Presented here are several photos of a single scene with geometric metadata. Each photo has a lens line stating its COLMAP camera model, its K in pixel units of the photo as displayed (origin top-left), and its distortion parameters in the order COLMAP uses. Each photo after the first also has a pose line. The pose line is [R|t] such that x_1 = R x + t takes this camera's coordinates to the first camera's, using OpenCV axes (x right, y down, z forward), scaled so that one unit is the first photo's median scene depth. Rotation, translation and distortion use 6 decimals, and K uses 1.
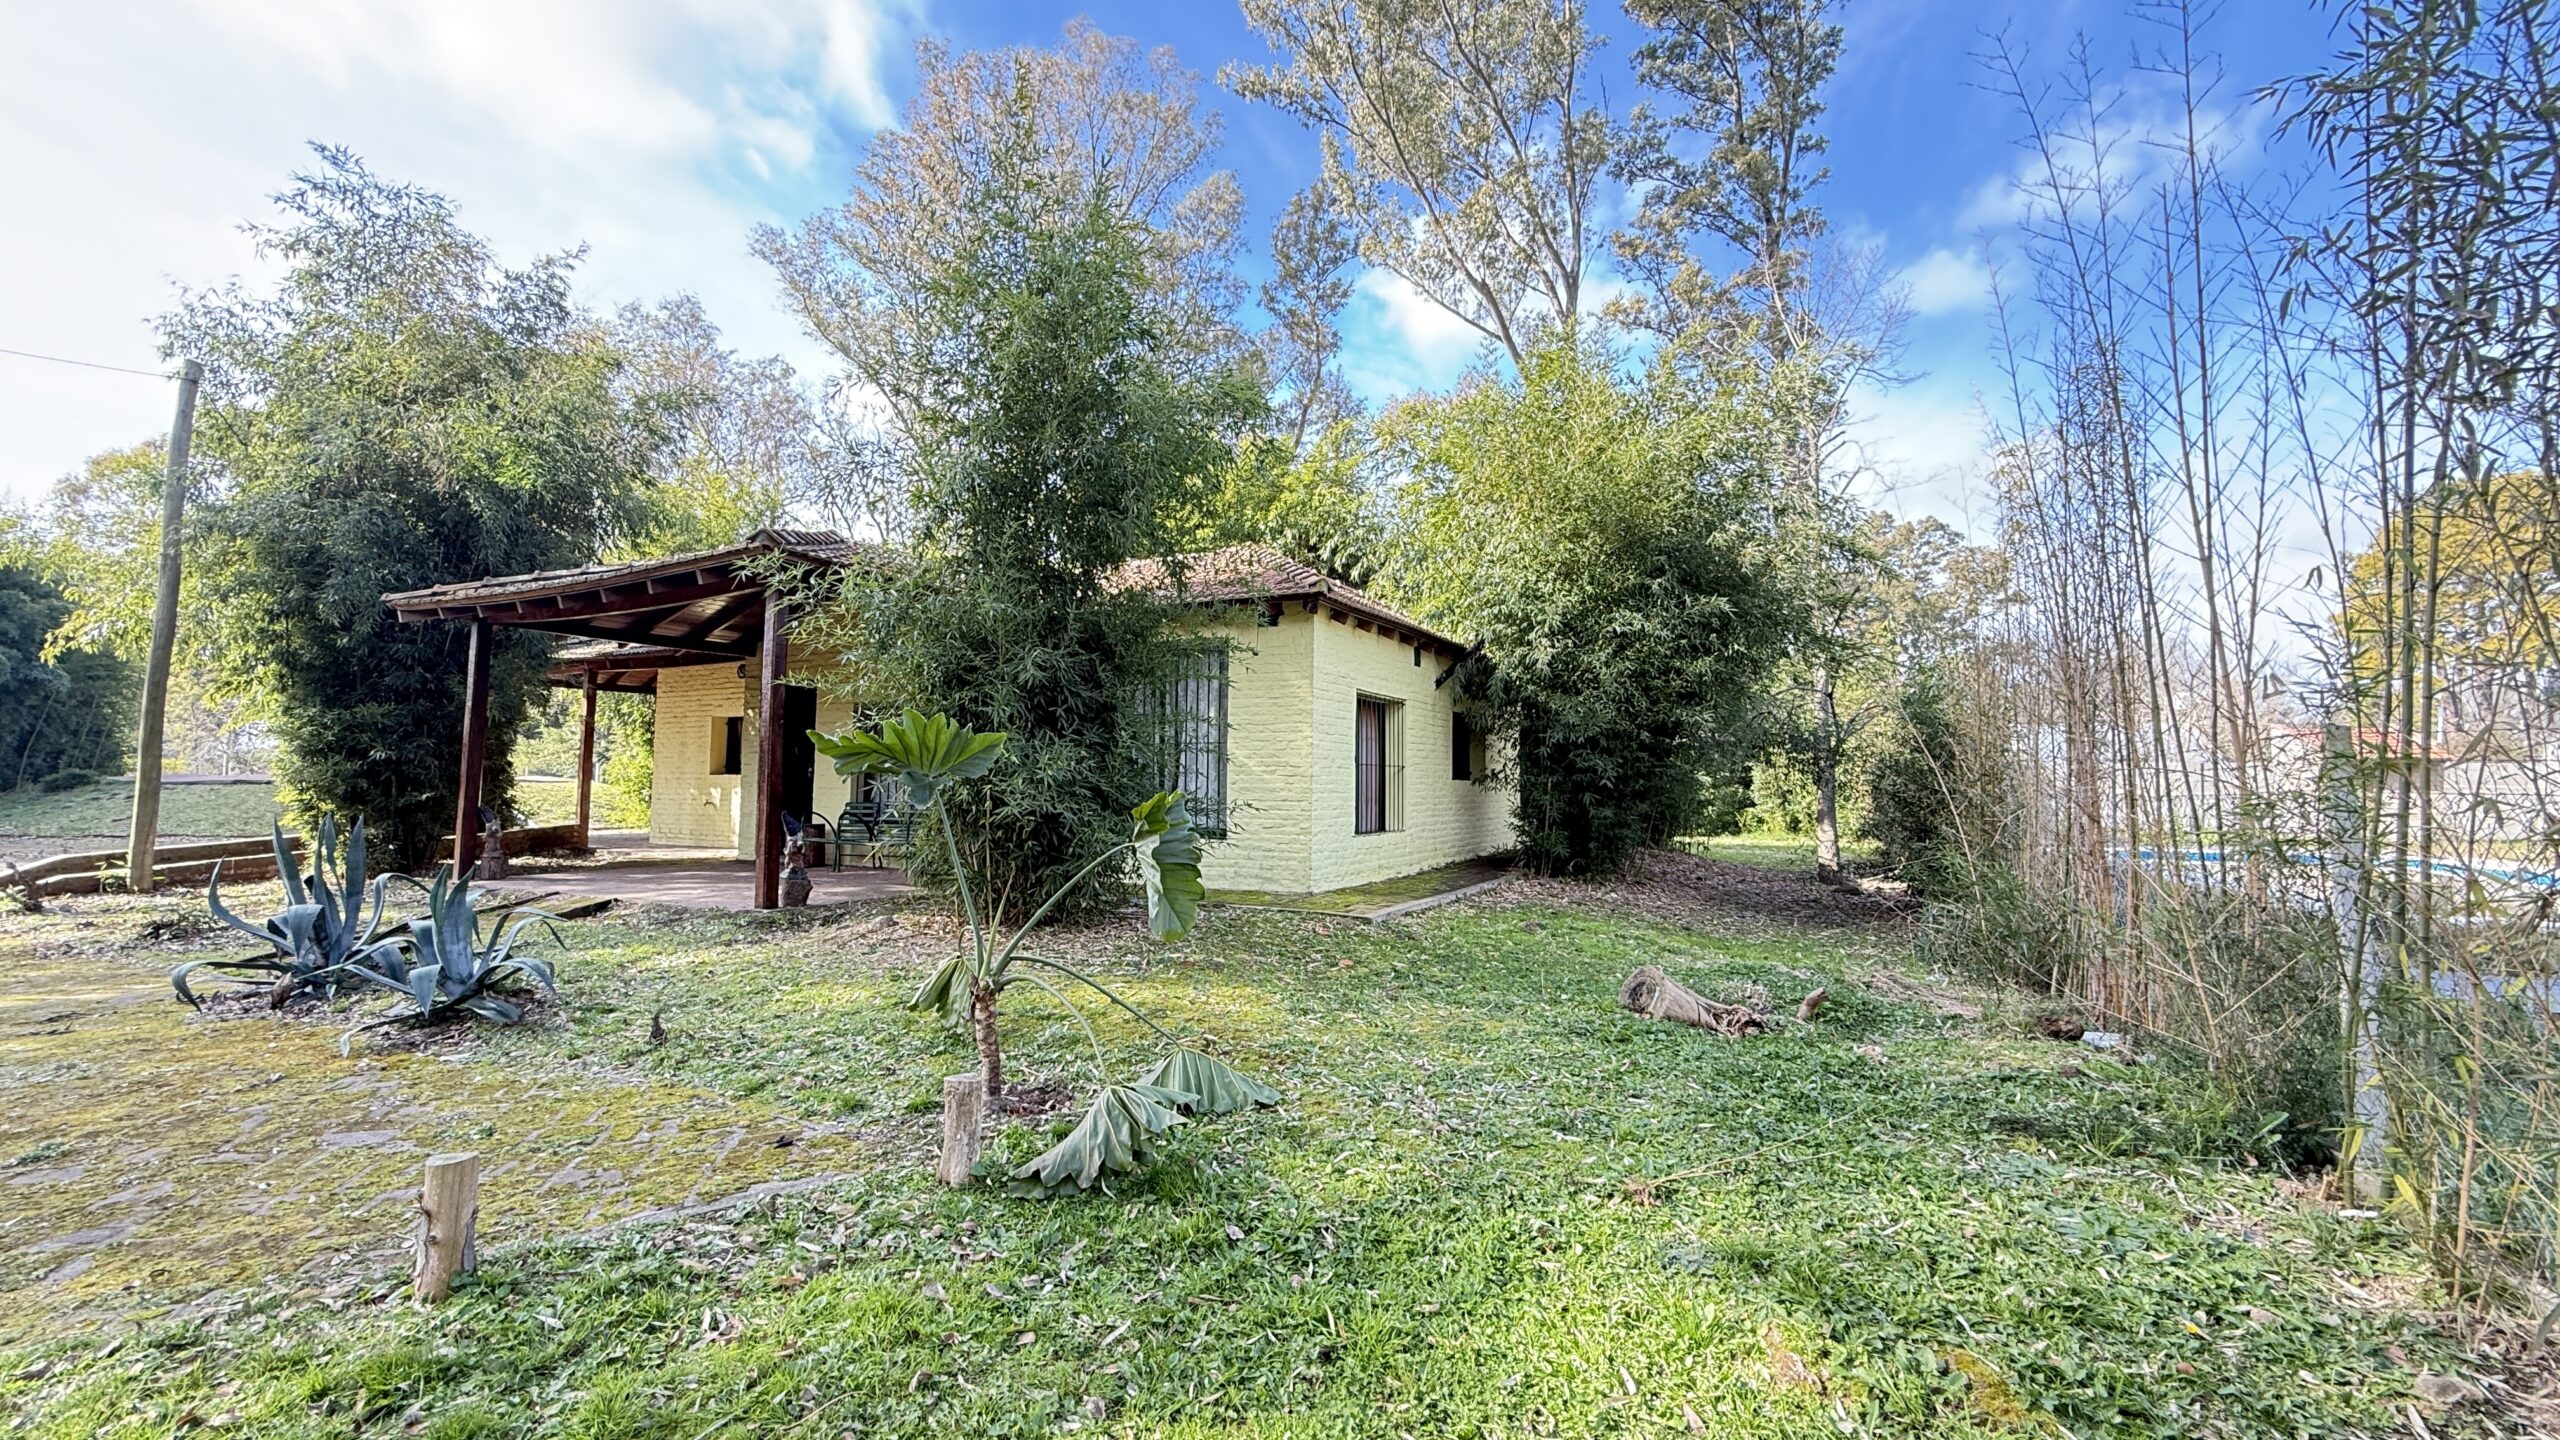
lens RADIAL K [[1034.9, 0, 1276.2], [0, 1034.9, 717.5], [0, 0, 1]] dist [-0.002467, 0.000046]
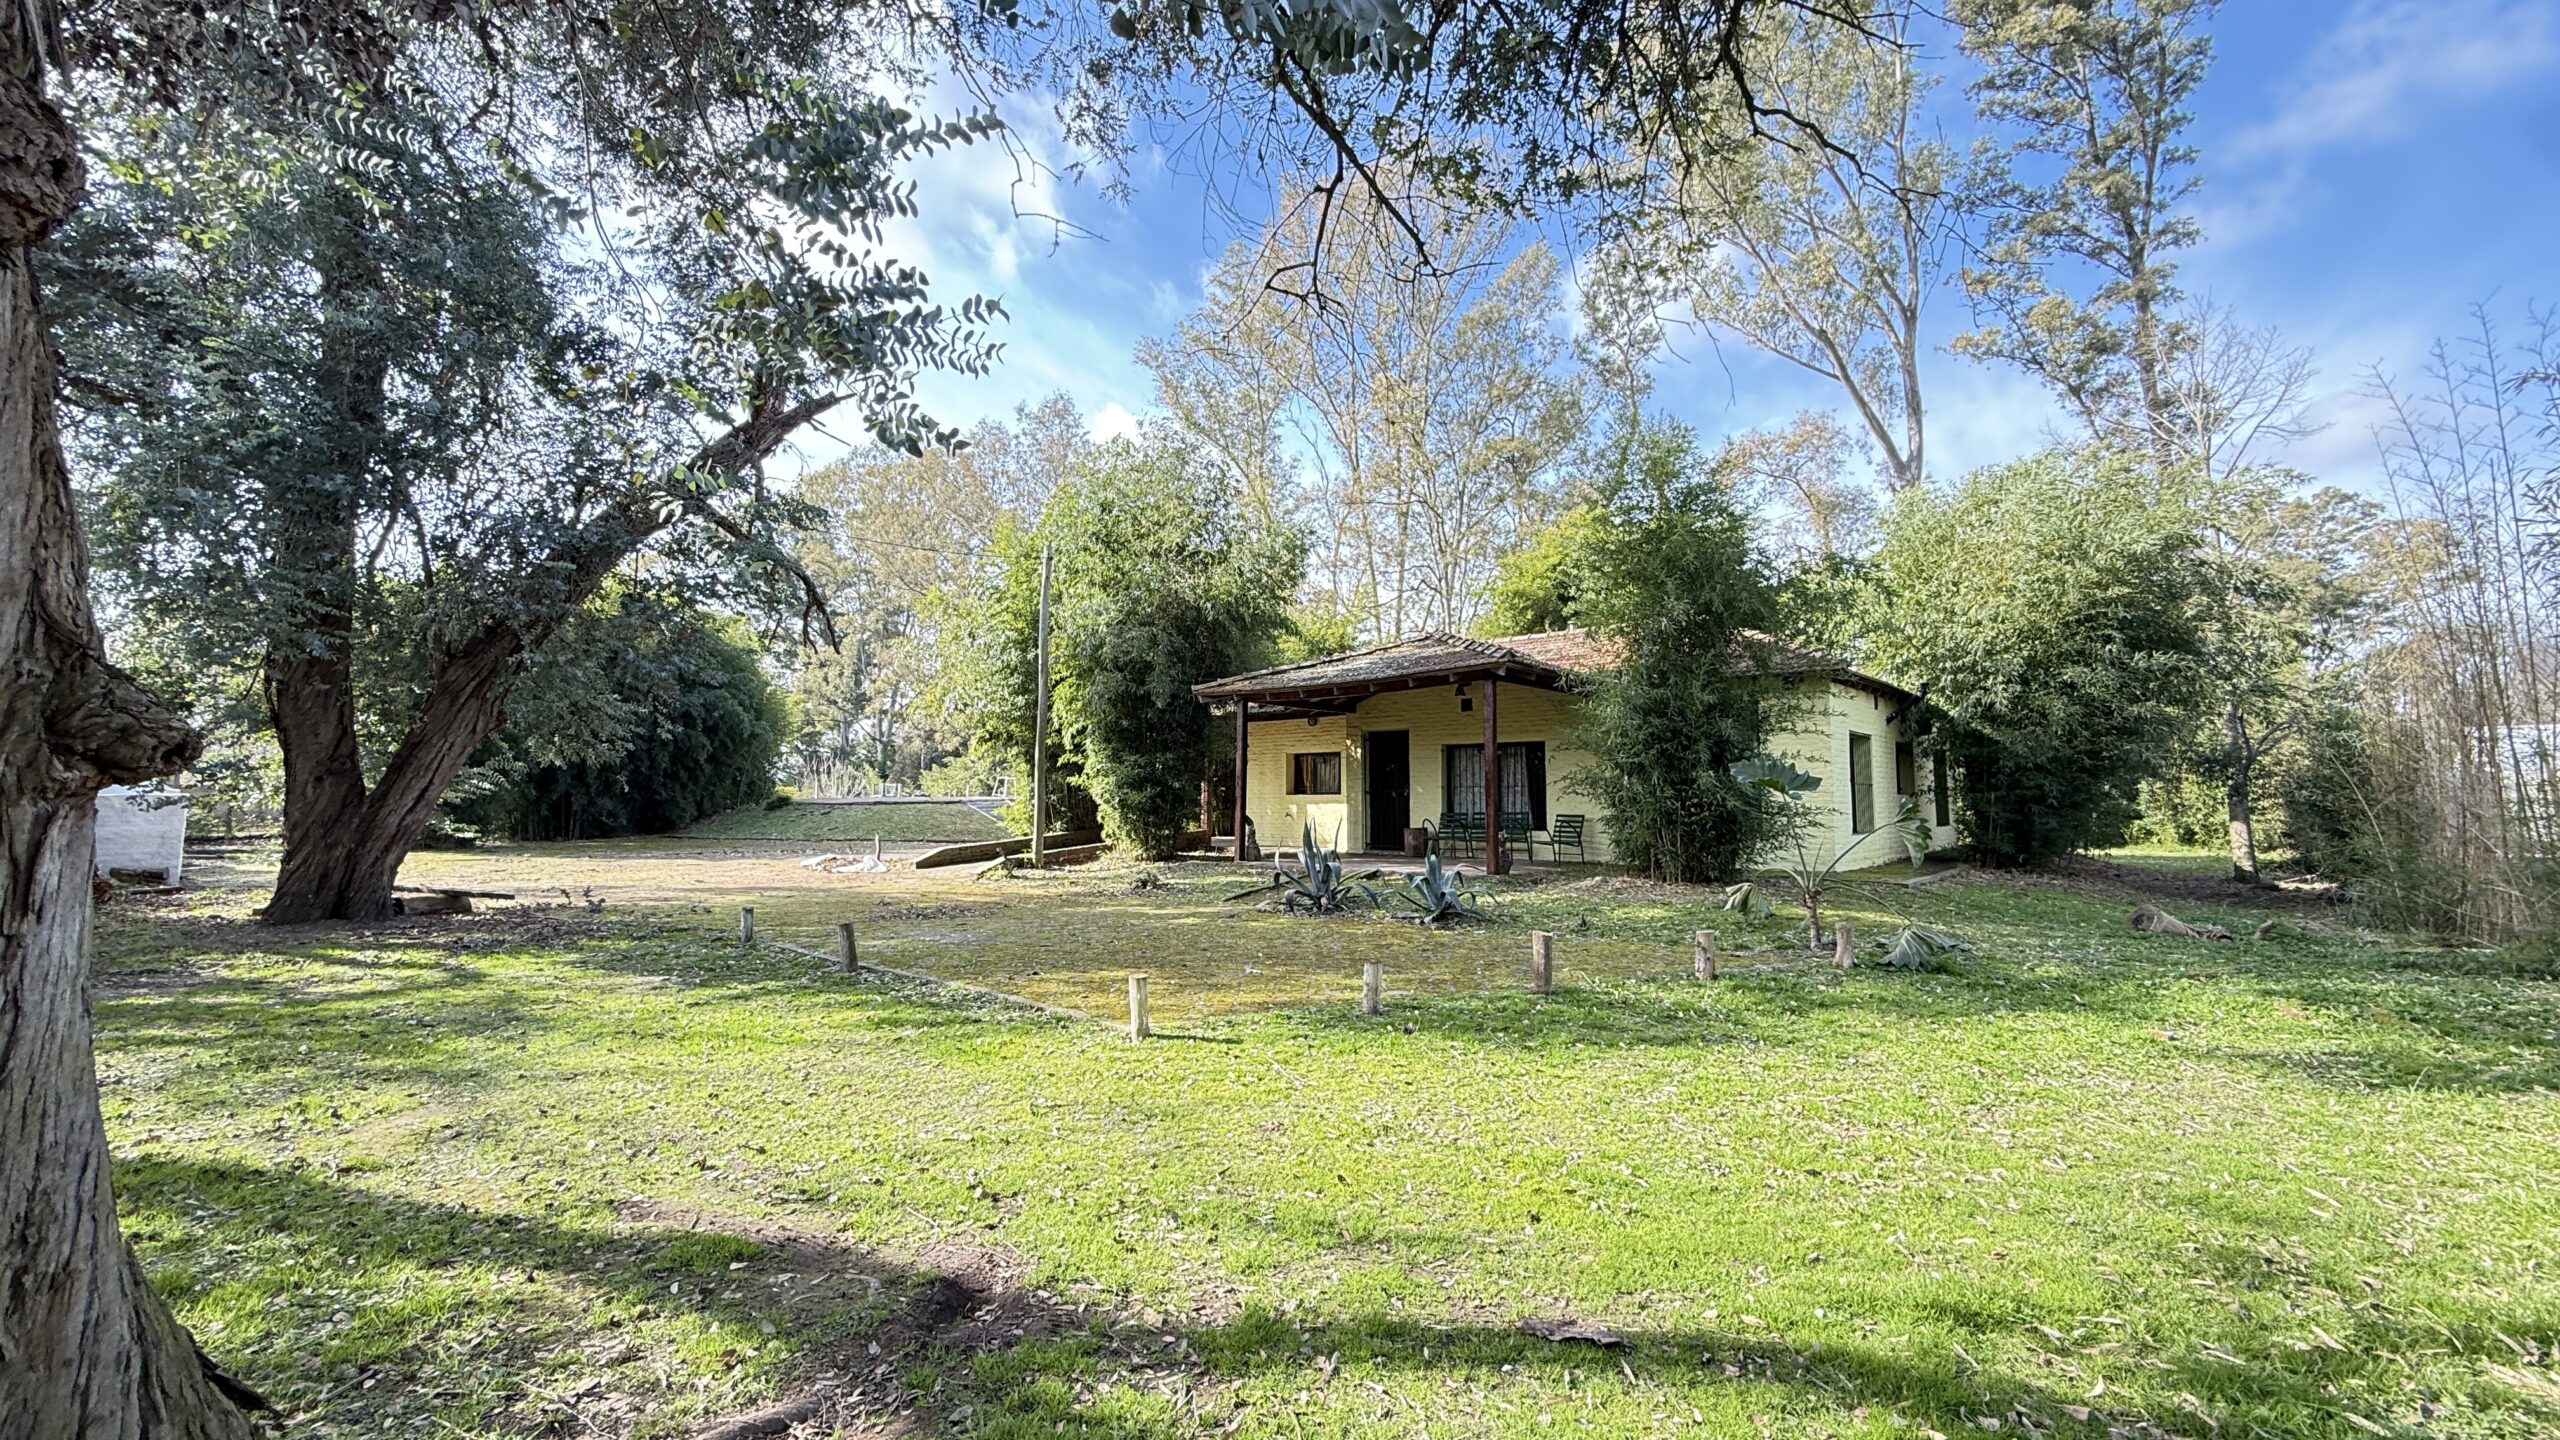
lens RADIAL K [[1034.9, 0, 1268.4], [0, 1034.9, 717.9], [0, 0, 1]] dist [-0.002467, 0.000046]
pose [[0.970118, -0.025795, -0.241257, -0.107681], [0.021519, 0.999561, -0.020346, -0.009873], [0.241677, 0.014546, 0.970248, -0.170987]]
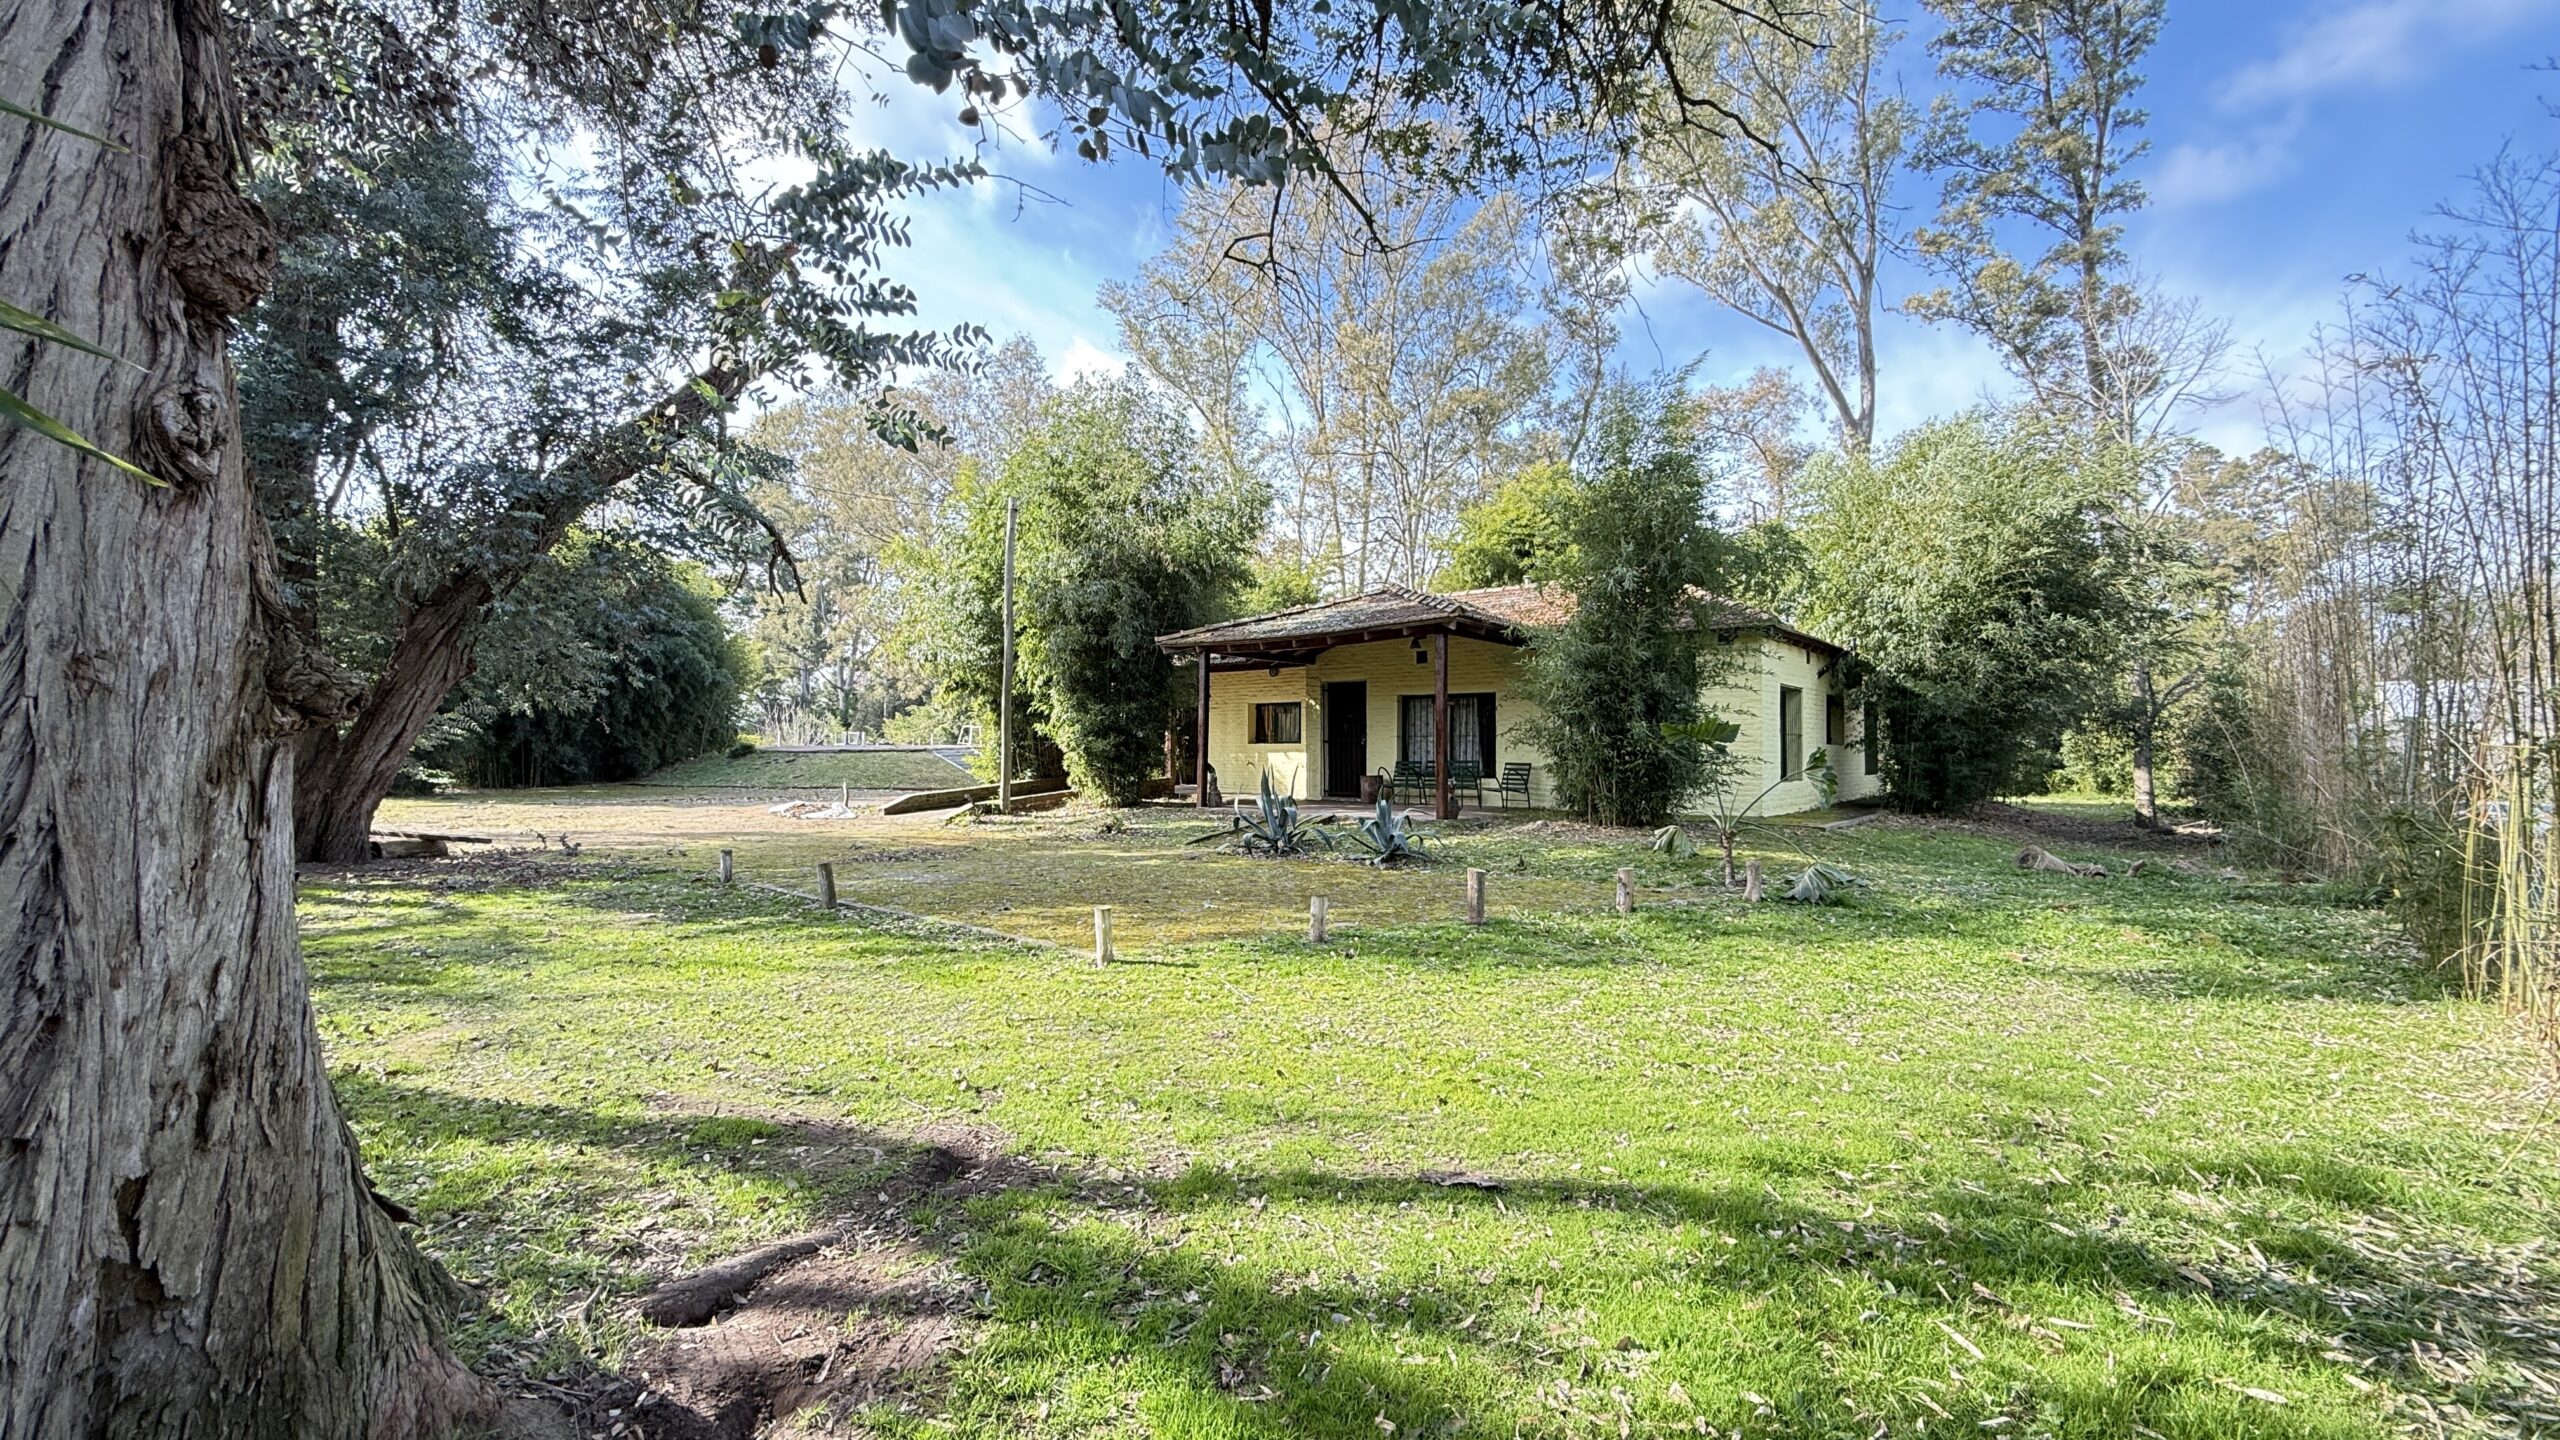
lens RADIAL K [[1034.9, 0, 1268.7], [0, 1034.9, 720.2], [0, 0, 1]] dist [-0.002467, 0.000046]
pose [[0.977746, -0.010586, -0.209526, -0.101458], [0.017514, 0.999359, 0.031235, -0.010260], [0.209061, -0.034209, 0.977304, -0.186579]]
